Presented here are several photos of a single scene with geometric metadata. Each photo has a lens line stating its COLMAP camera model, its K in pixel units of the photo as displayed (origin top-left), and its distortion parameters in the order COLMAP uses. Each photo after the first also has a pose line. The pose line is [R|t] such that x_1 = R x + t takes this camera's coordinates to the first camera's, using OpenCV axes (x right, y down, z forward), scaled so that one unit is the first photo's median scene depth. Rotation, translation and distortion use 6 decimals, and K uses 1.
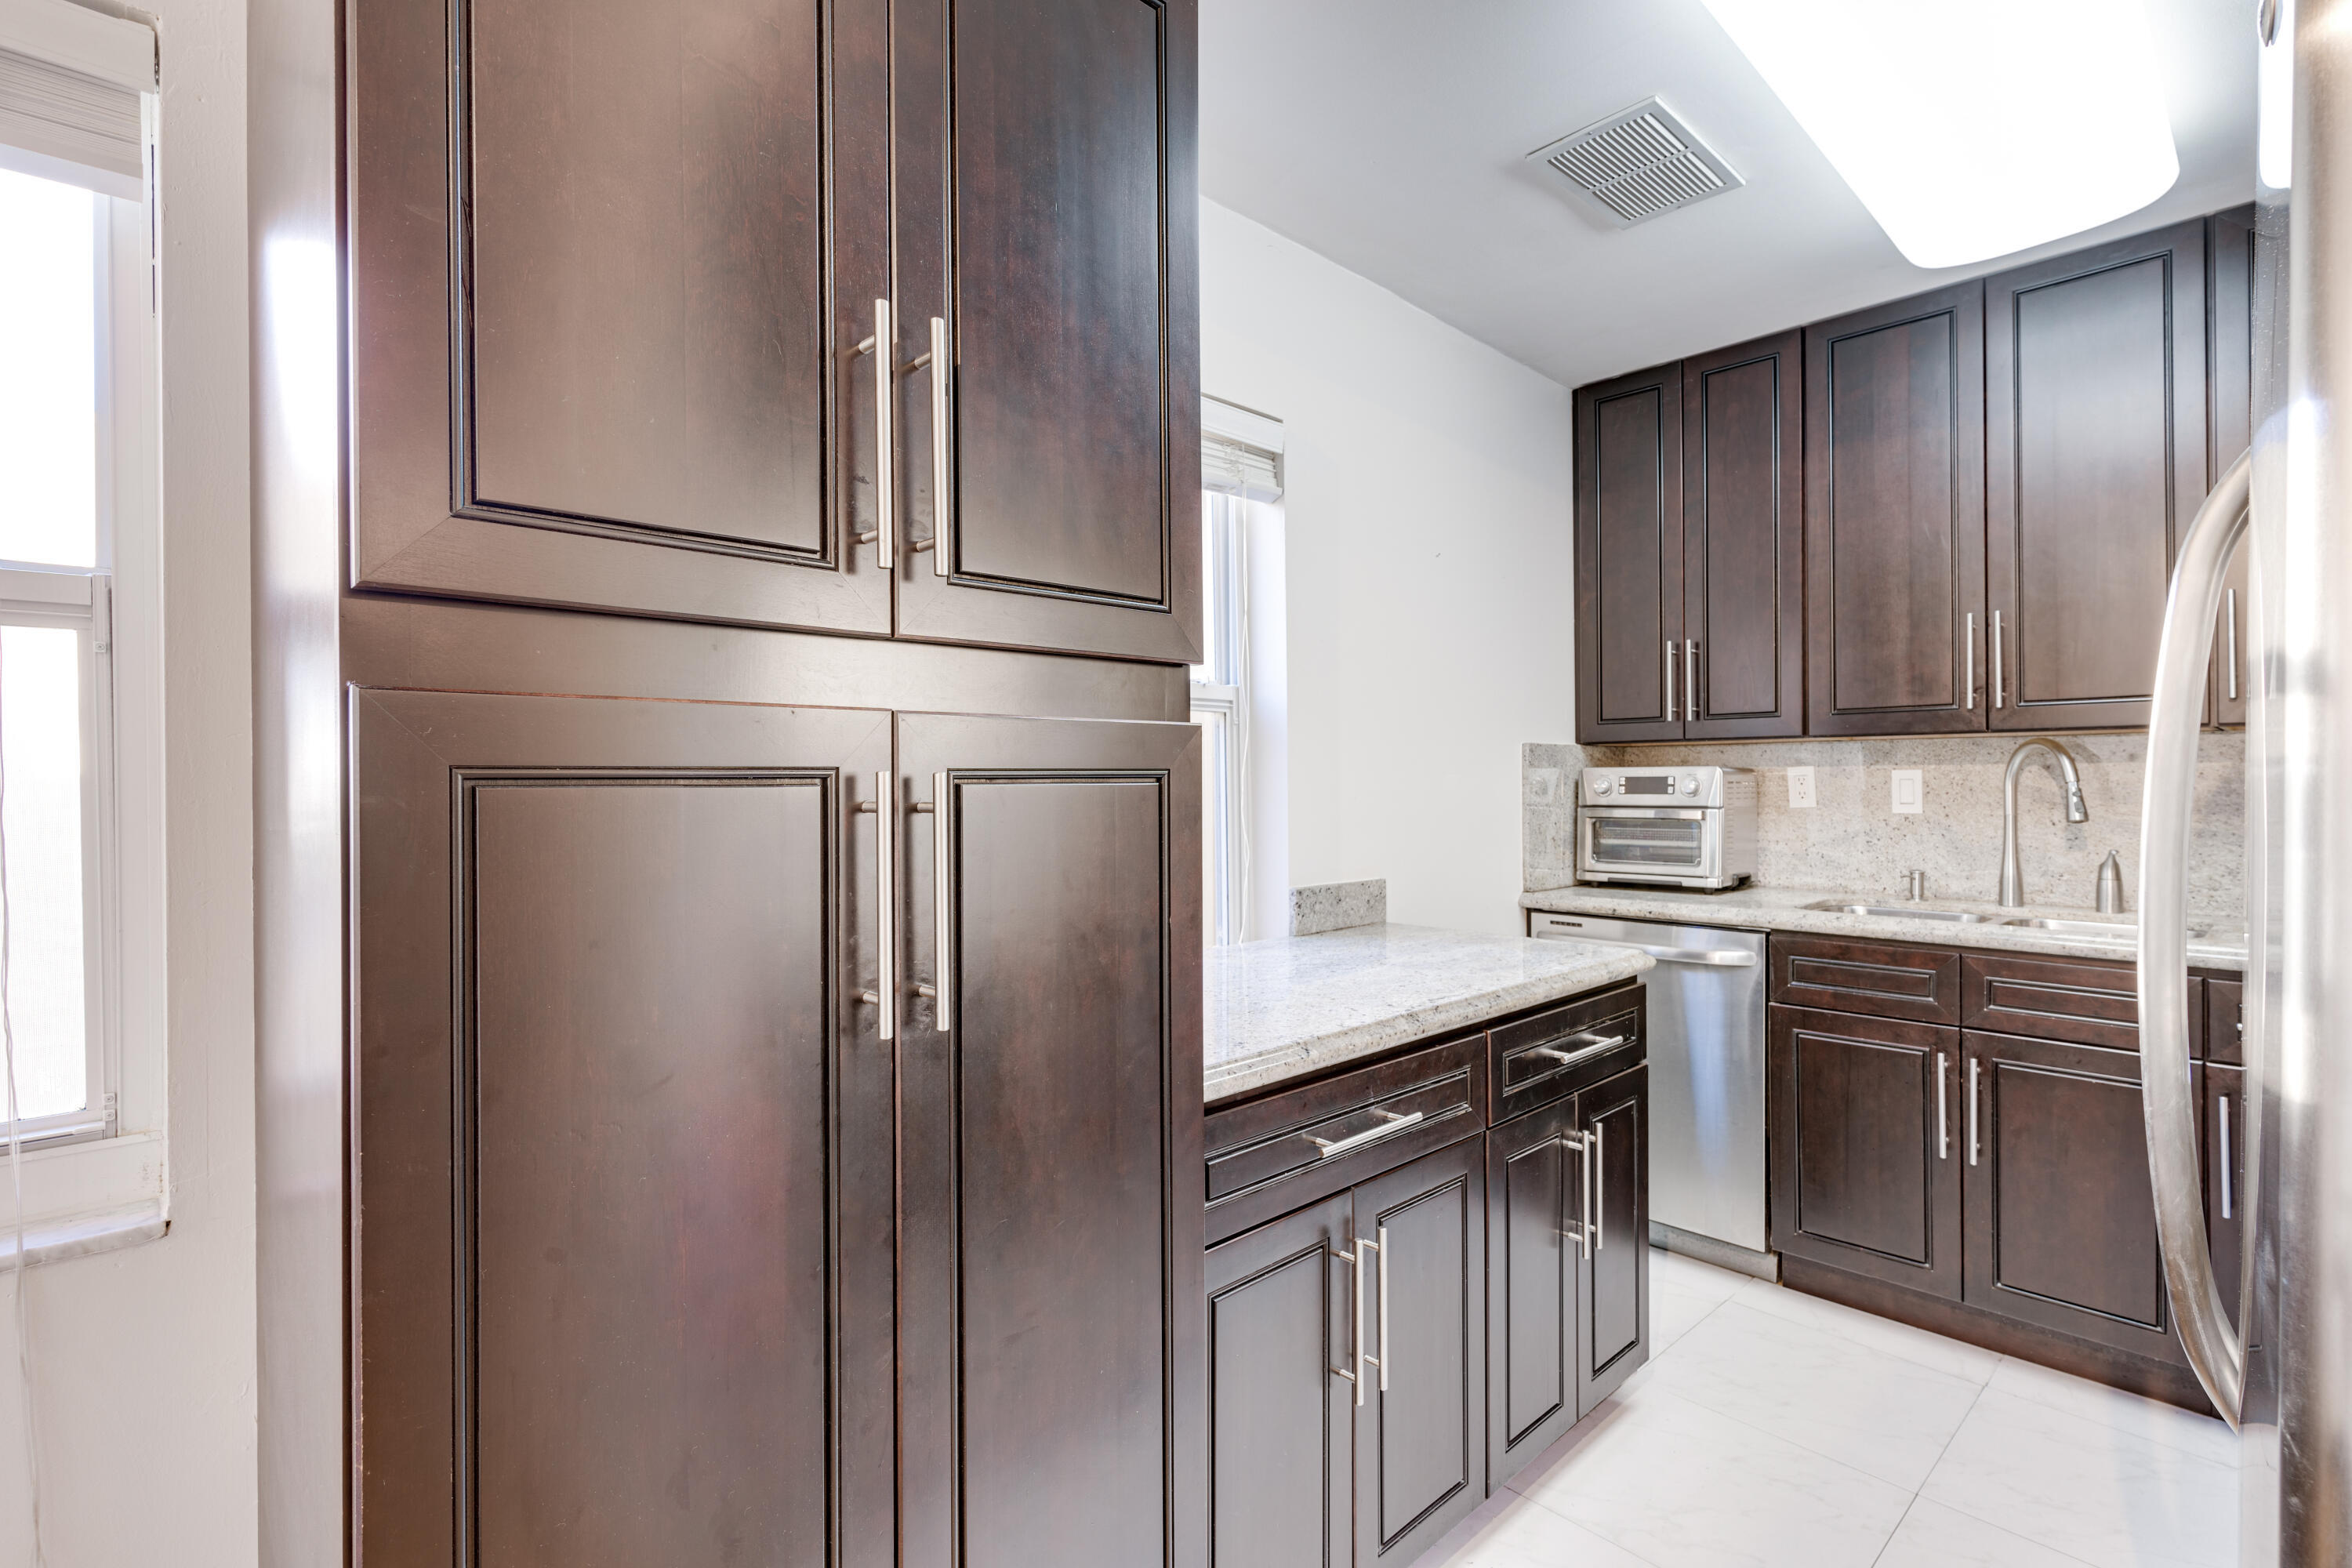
lens RADIAL K [[1104.8, 0, 1174.2], [0, 1104.8, 779.6], [0, 0, 1]] dist [0.002462, -0.000255]
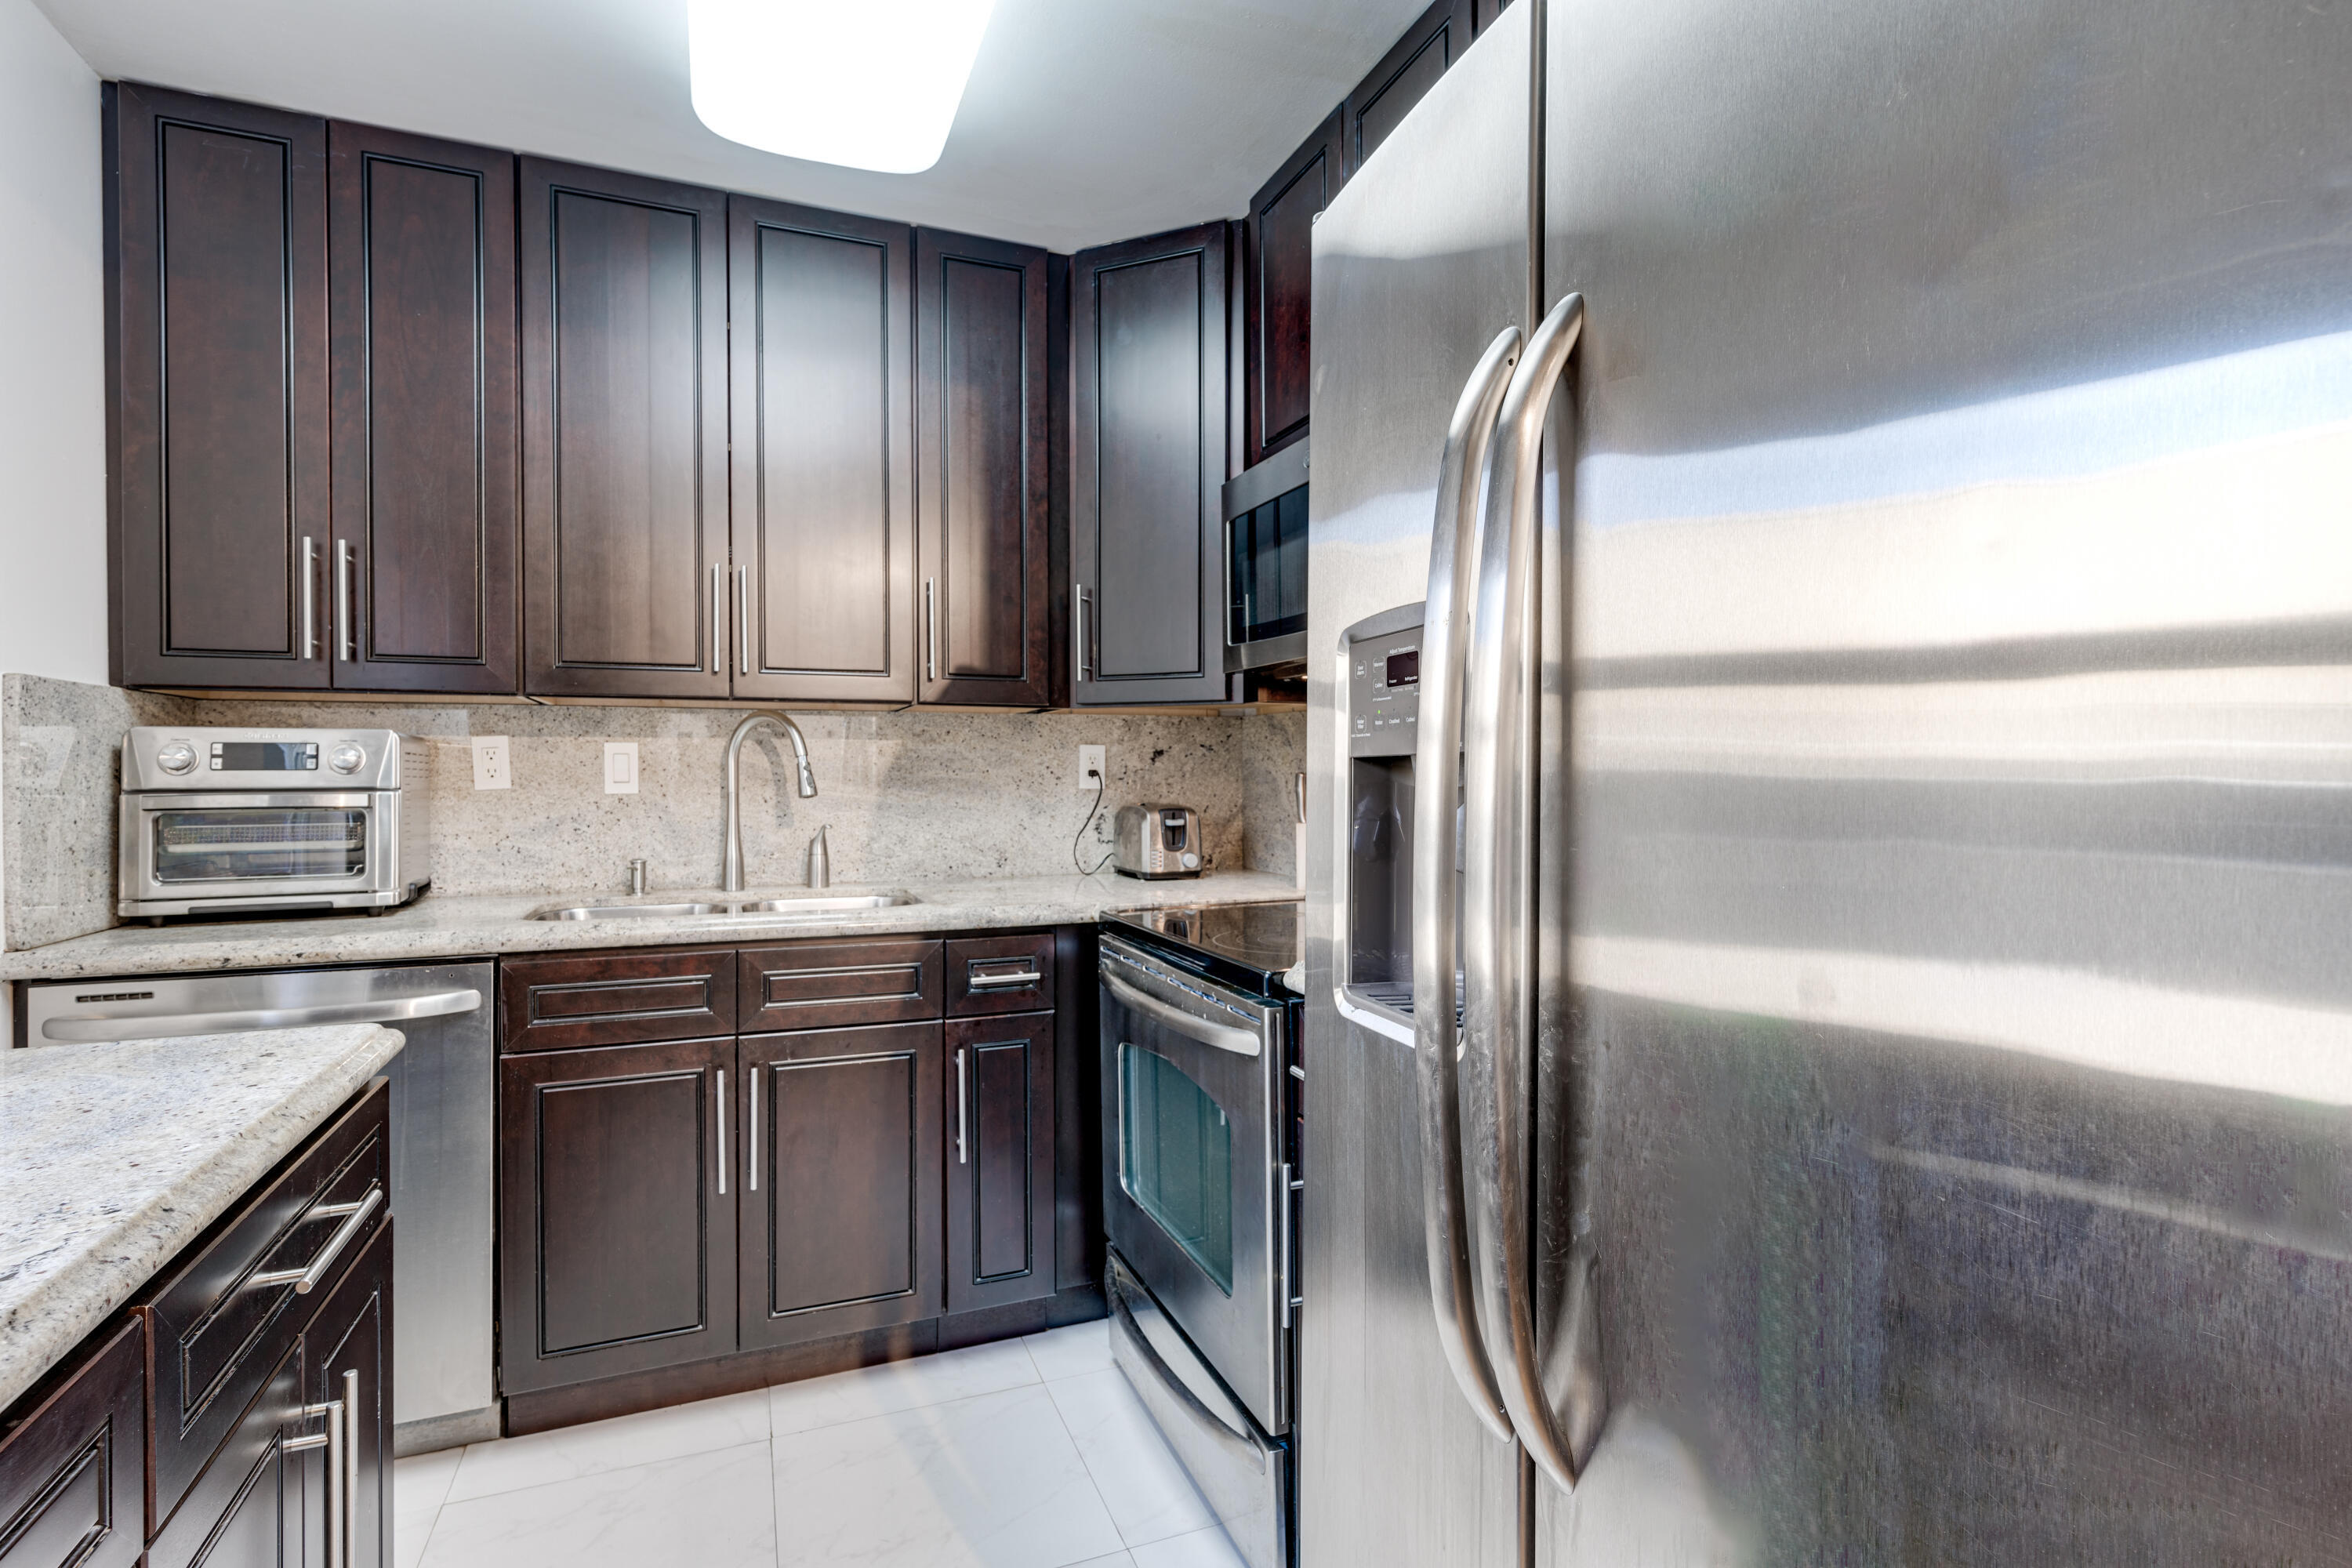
lens RADIAL K [[1104.8, 0, 1172.3], [0, 1104.8, 778.1], [0, 0, 1]] dist [0.002462, -0.000255]
pose [[0.362288, 0.000700, 0.932066, 0.022649], [-0.000478, 1.000000, -0.000566, 0.018626], [-0.932066, -0.000240, 0.362288, 0.293119]]
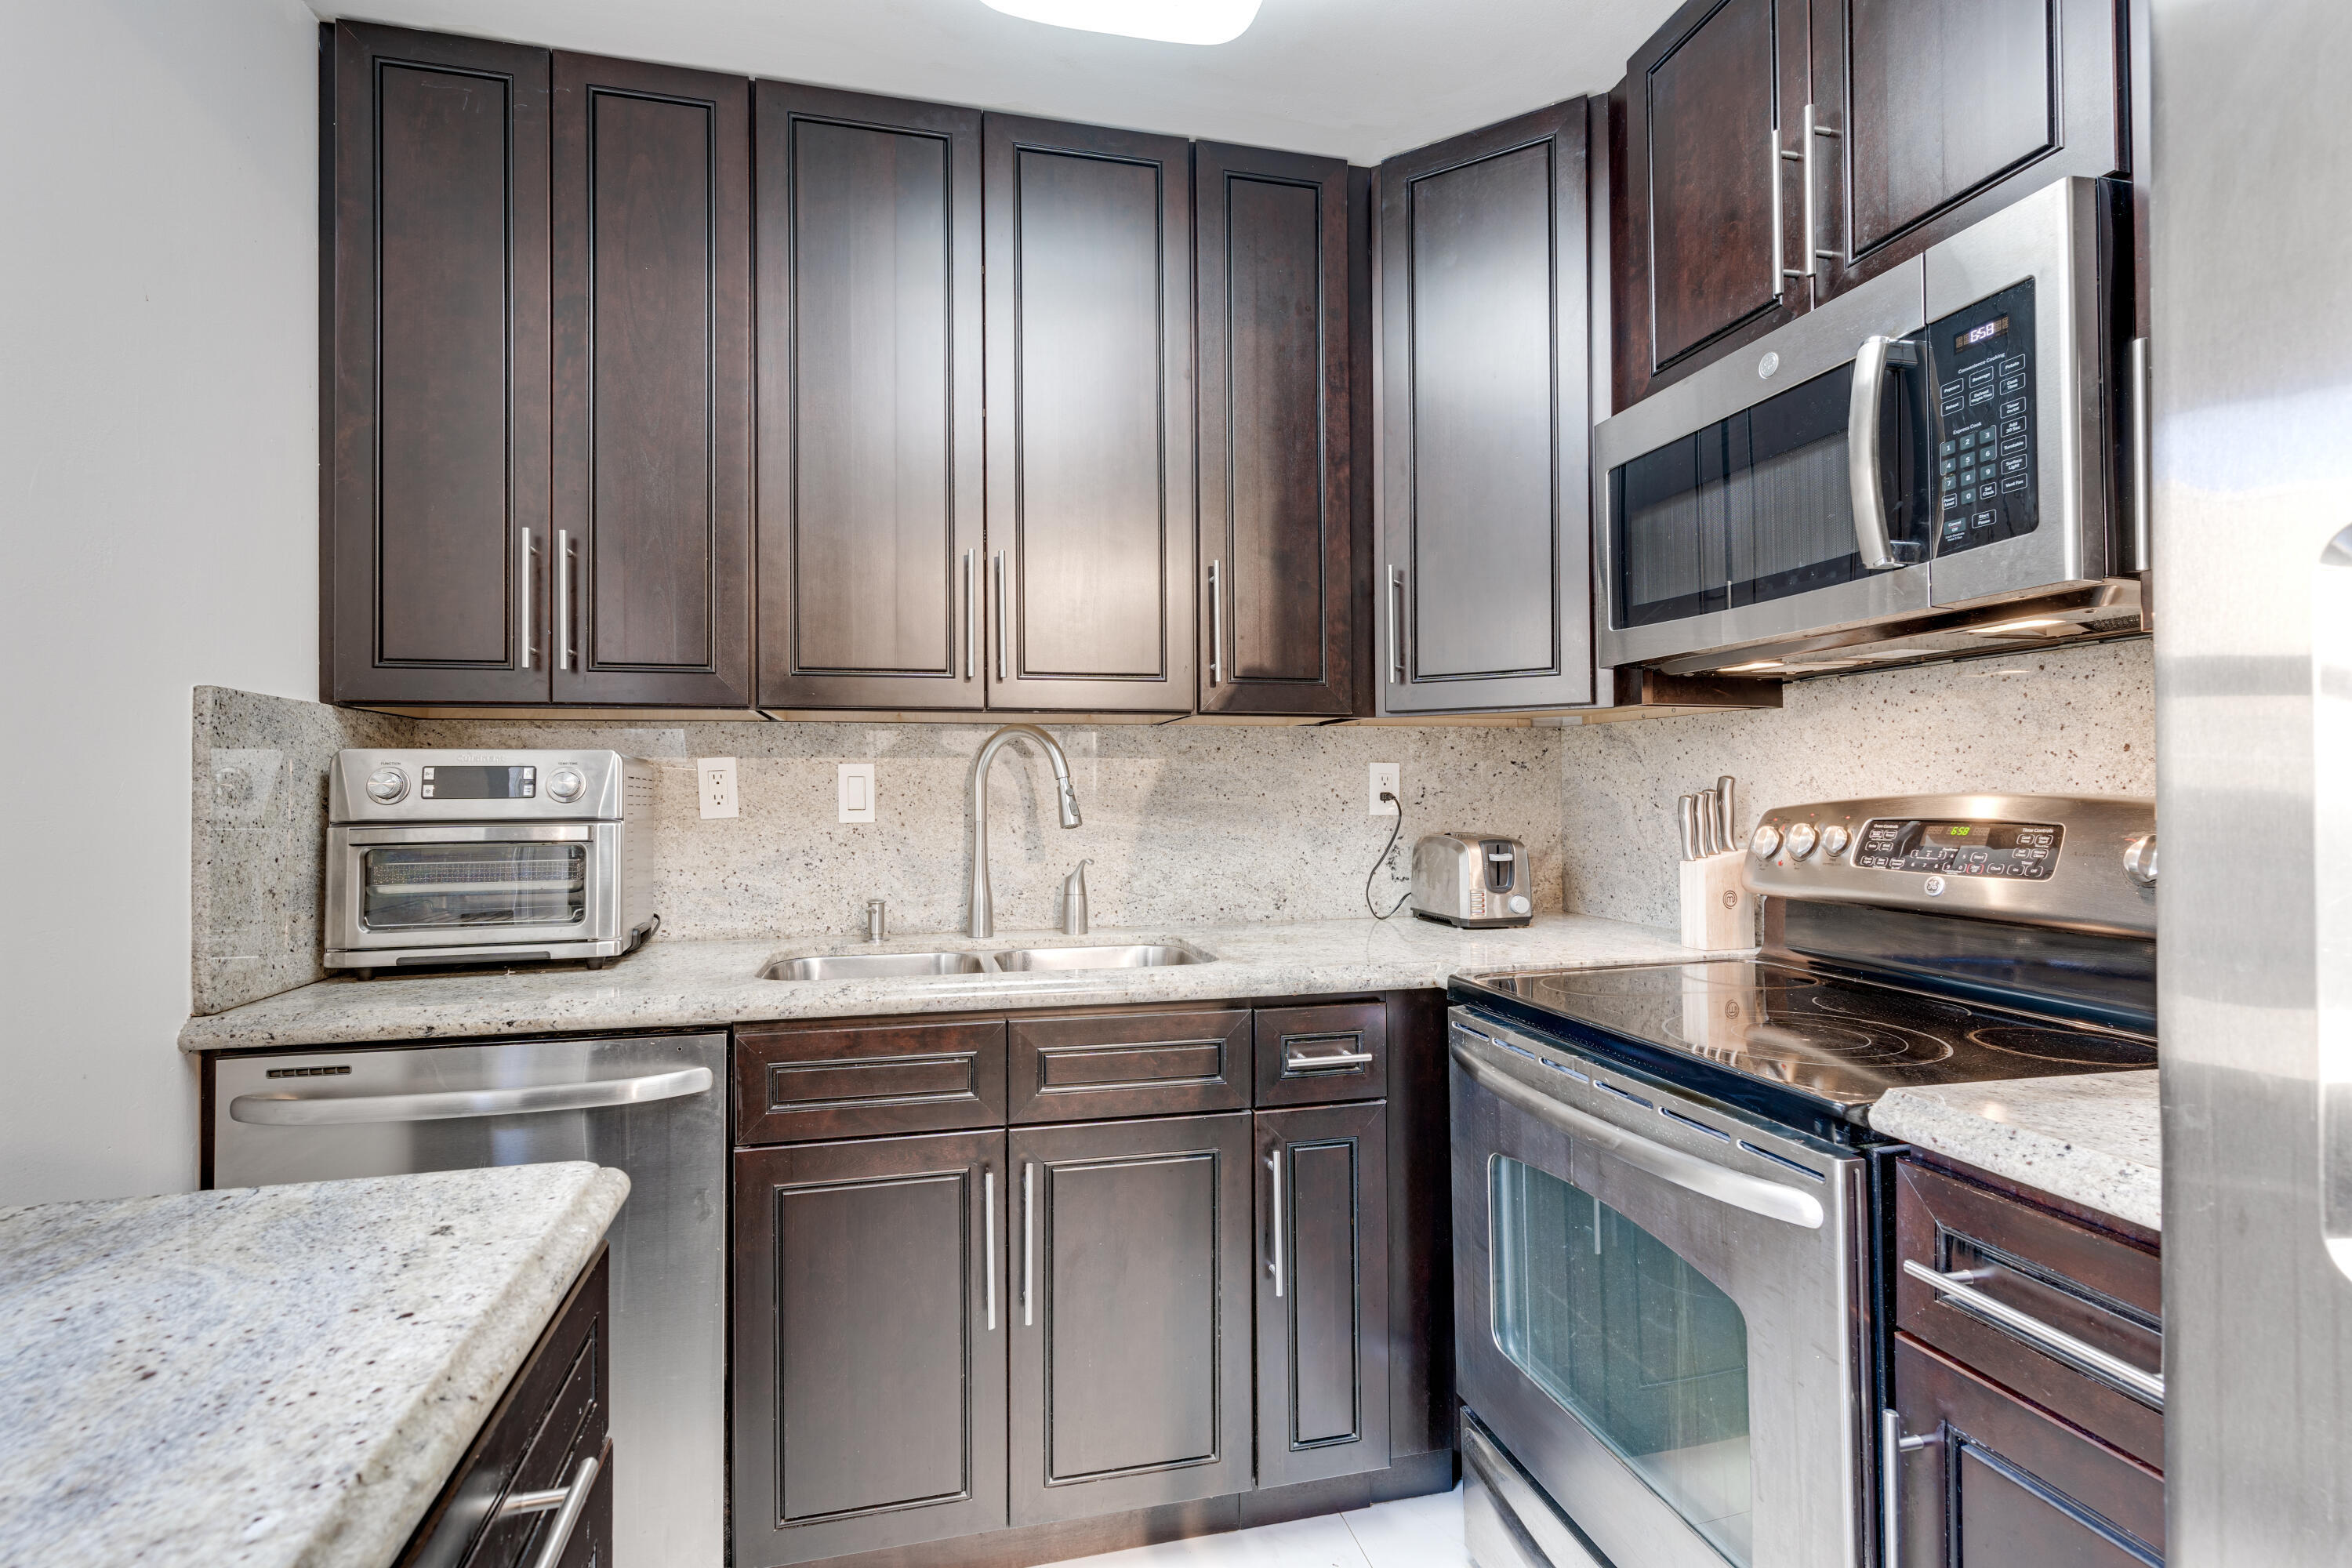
lens RADIAL K [[1104.8, 0, 1174.9], [0, 1104.8, 778.3], [0, 0, 1]] dist [0.002462, -0.000255]
pose [[0.492572, 0.015048, 0.870141, 0.124807], [0.002395, 0.999823, -0.018647, 0.014972], [-0.870268, 0.011269, 0.492449, 0.448027]]
